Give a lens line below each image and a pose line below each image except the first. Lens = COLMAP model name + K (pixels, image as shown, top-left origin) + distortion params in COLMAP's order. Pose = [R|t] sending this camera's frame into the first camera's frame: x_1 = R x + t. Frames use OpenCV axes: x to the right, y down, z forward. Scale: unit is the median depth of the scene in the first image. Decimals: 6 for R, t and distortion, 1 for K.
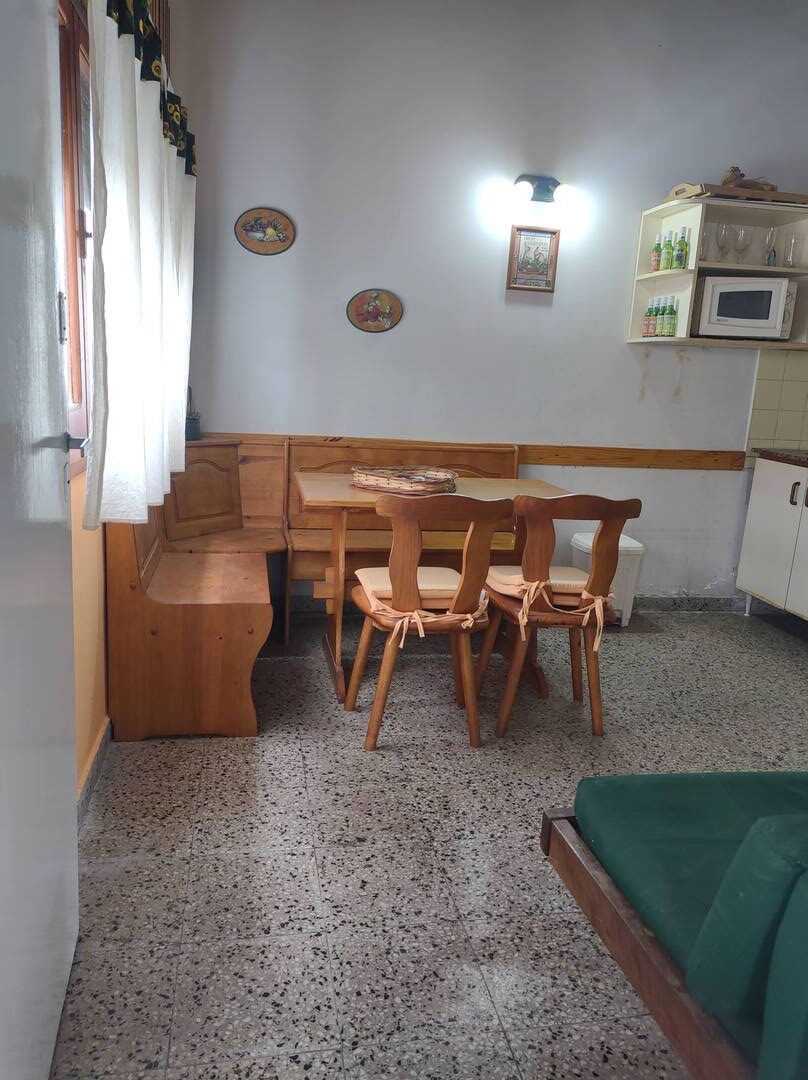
lens RADIAL K [[794.1, 0, 396.6], [0, 794.1, 535.5], [0, 0, 1]] dist [0.051671, -0.054961]
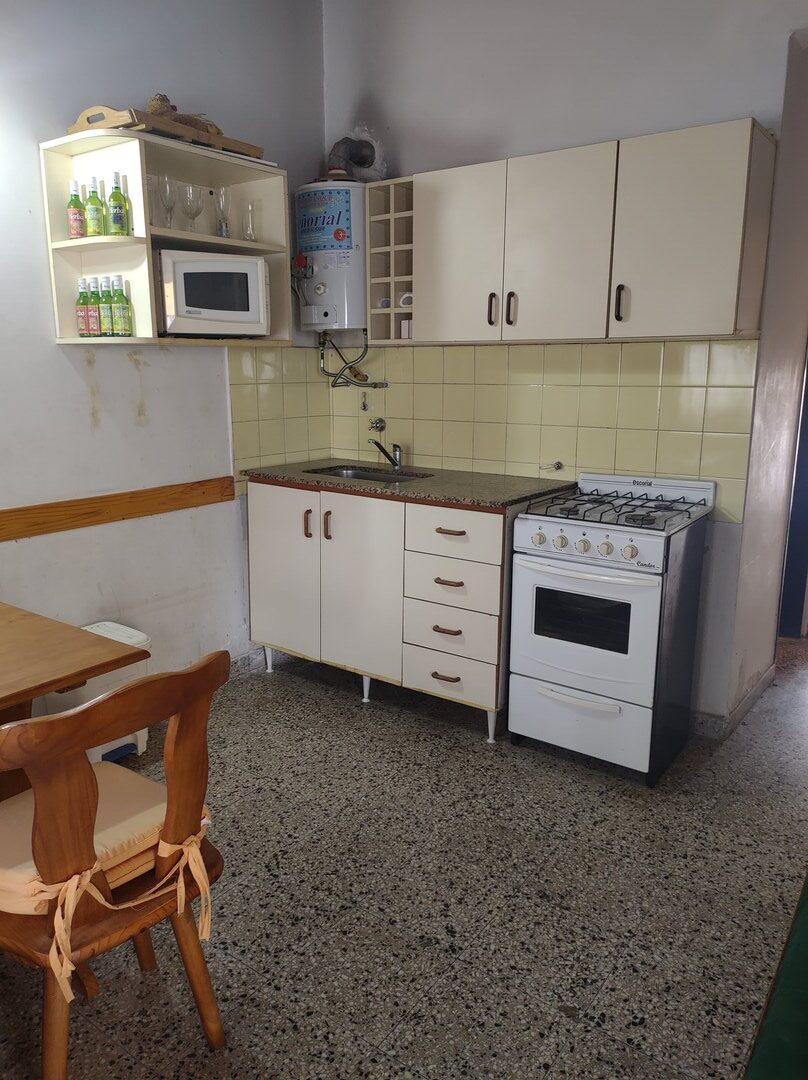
lens RADIAL K [[794.1, 0, 400.1], [0, 794.1, 536.0], [0, 0, 1]] dist [0.051671, -0.054961]
pose [[0.725116, -0.197453, 0.659711, 0.028584], [0.174050, 0.979456, 0.101847, -0.116035], [-0.666268, 0.040971, 0.744586, 0.360868]]
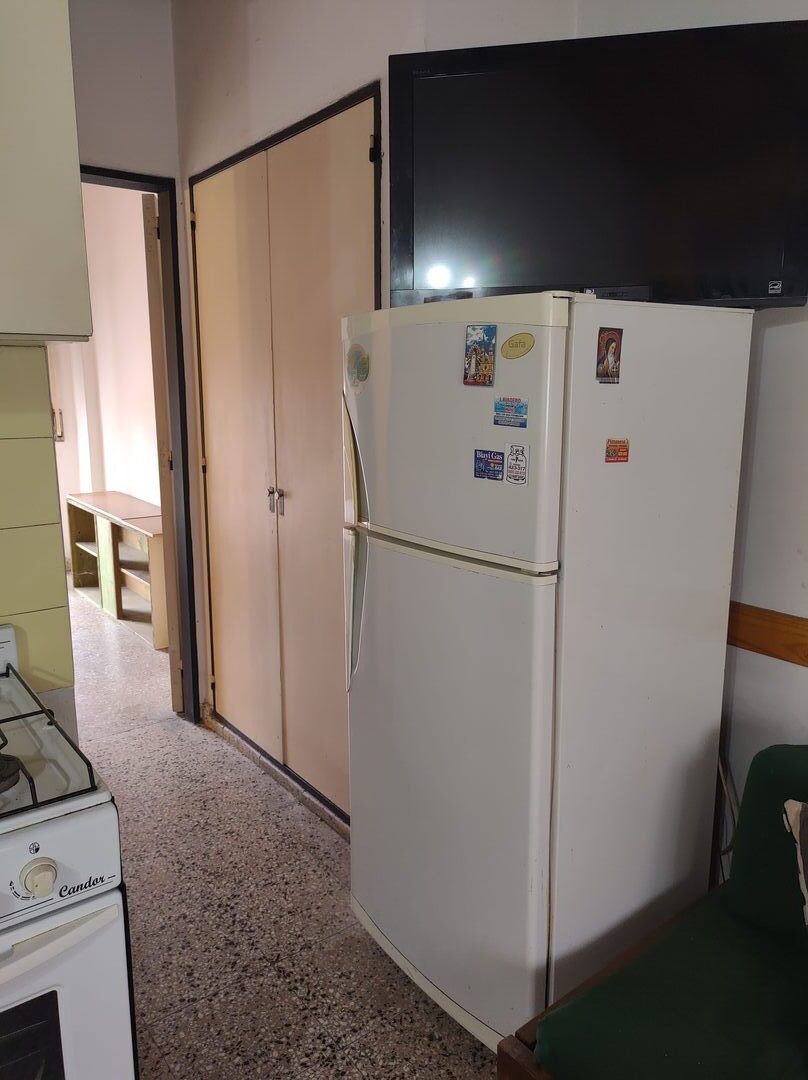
lens RADIAL K [[794.1, 0, 400.7], [0, 794.1, 535.3], [0, 0, 1]] dist [0.051671, -0.054961]
pose [[-0.442476, -0.231597, 0.866359, 0.358789], [0.150462, 0.933210, 0.326313, -0.176114], [-0.884068, 0.274740, -0.378076, 0.702104]]
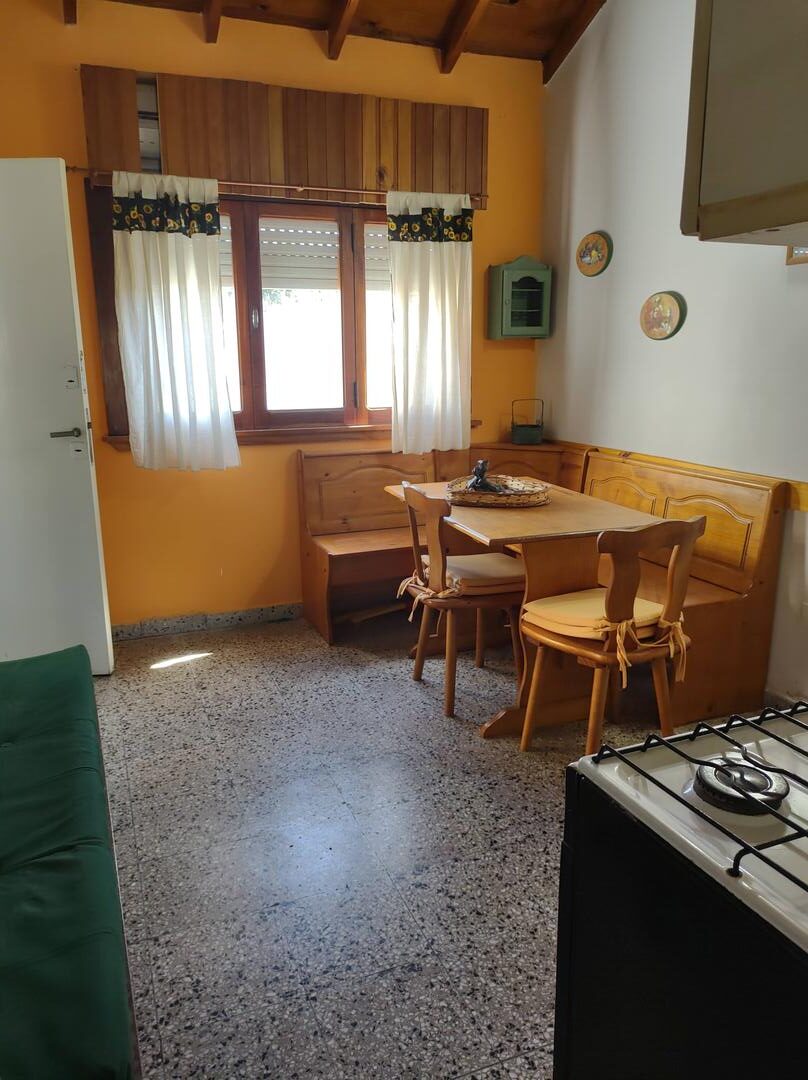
lens RADIAL K [[794.1, 0, 402.1], [0, 794.1, 530.3], [0, 0, 1]] dist [0.051671, -0.054961]
pose [[0.191807, 0.162831, -0.967831, 0.878429], [-0.177922, 0.975570, 0.128872, -0.114198], [0.965170, 0.147480, 0.216093, 0.580070]]
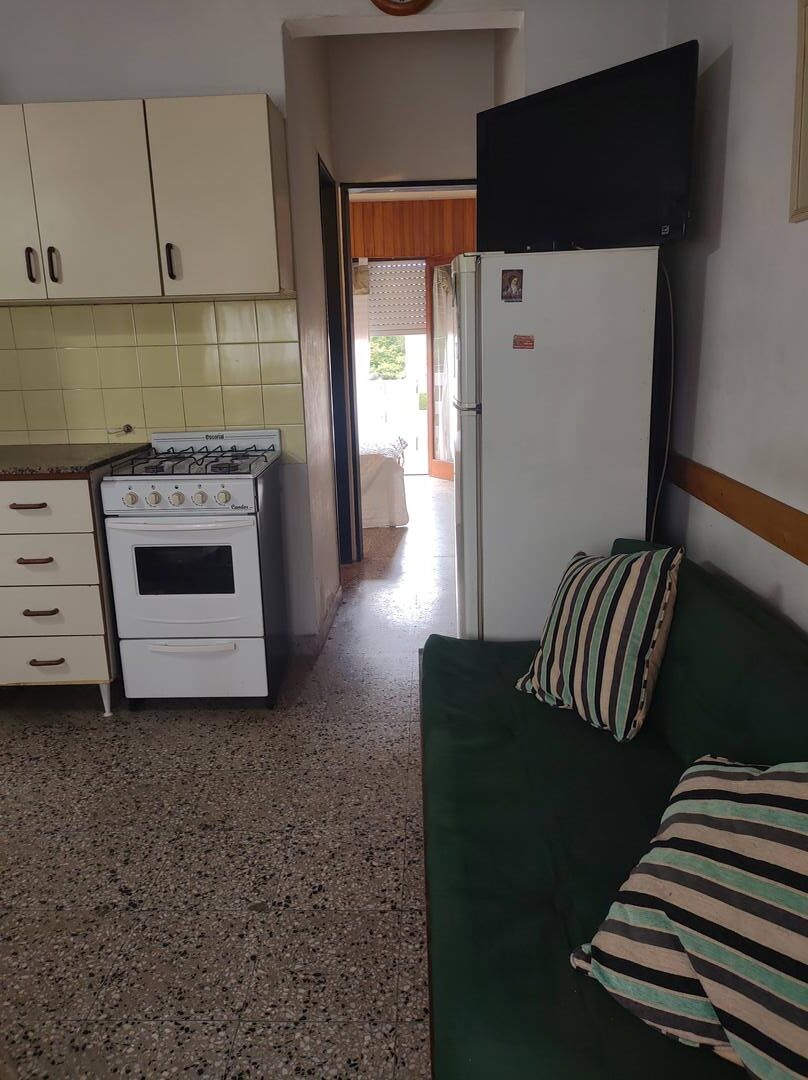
lens RADIAL K [[794.1, 0, 402.0], [0, 794.1, 534.8], [0, 0, 1]] dist [0.051671, -0.054961]
pose [[0.215053, -0.294029, 0.931289, -0.032867], [0.231378, 0.941791, 0.243915, -0.106102], [-0.948797, 0.163025, 0.270567, 0.392930]]
